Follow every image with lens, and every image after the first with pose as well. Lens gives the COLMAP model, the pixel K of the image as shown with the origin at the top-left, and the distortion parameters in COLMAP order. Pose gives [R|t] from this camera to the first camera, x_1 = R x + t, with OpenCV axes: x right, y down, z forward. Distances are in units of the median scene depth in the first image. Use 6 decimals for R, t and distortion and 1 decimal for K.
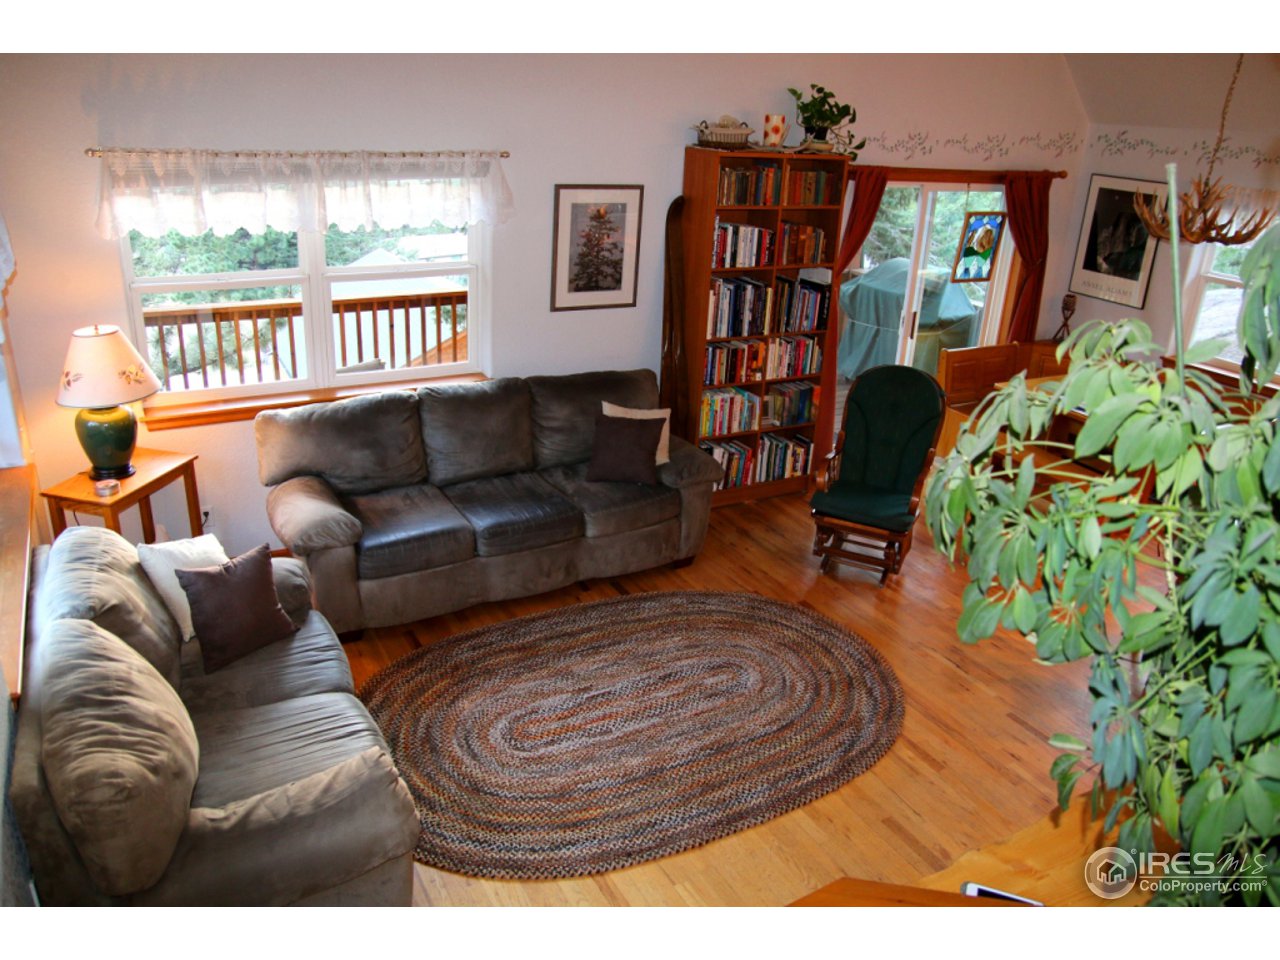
lens RADIAL K [[964.9, 0, 649.3], [0, 964.9, 481.1], [0, 0, 1]] dist [-0.066170, 0.012074]
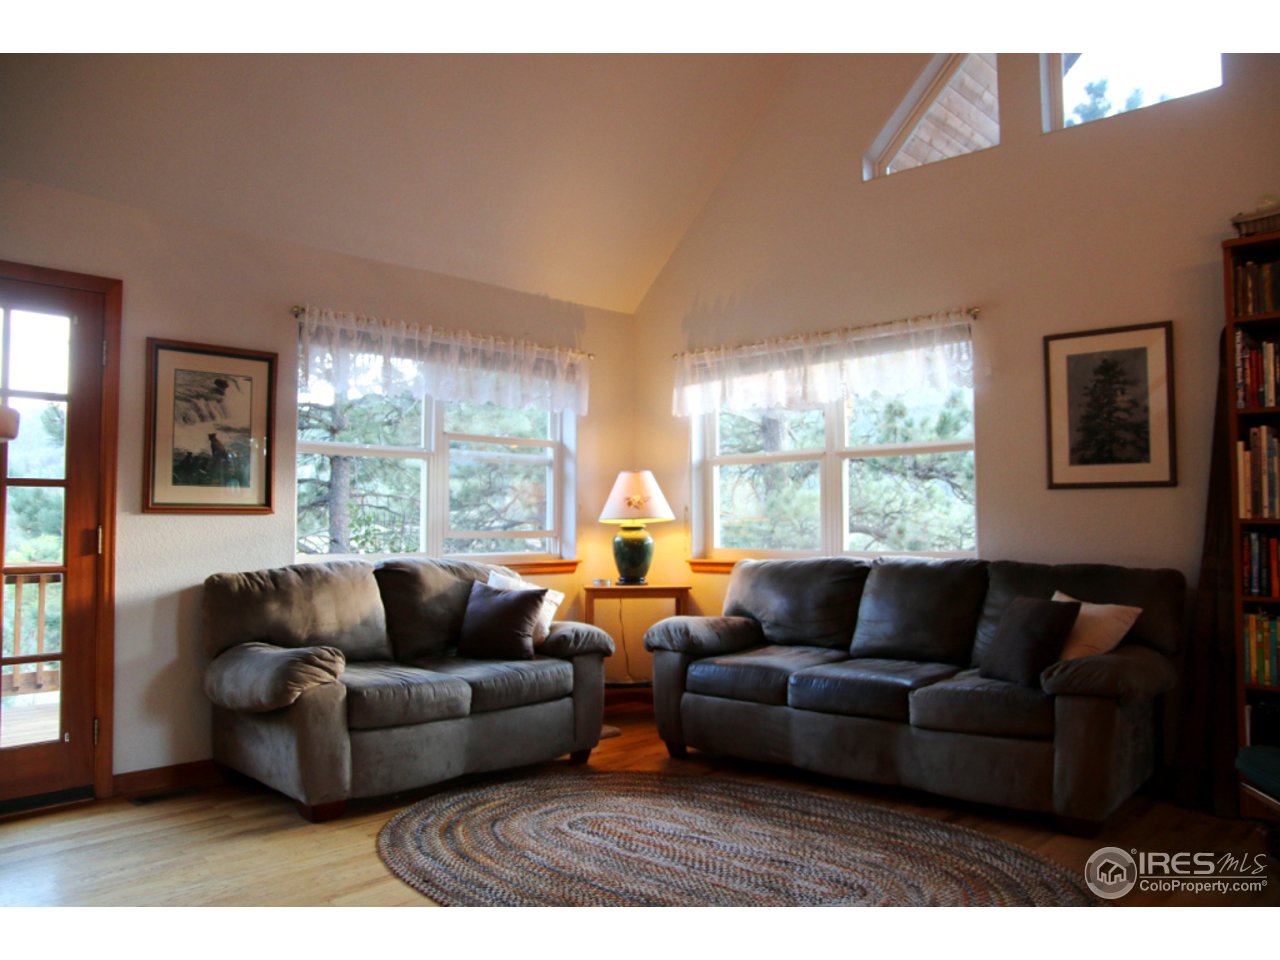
lens RADIAL K [[964.9, 0, 648.4], [0, 964.9, 484.1], [0, 0, 1]] dist [-0.066170, 0.012074]
pose [[0.306523, -0.093740, -0.947236, 0.558503], [-0.344309, 0.916835, -0.202149, 0.098861], [0.887409, 0.388105, 0.248756, 0.502727]]
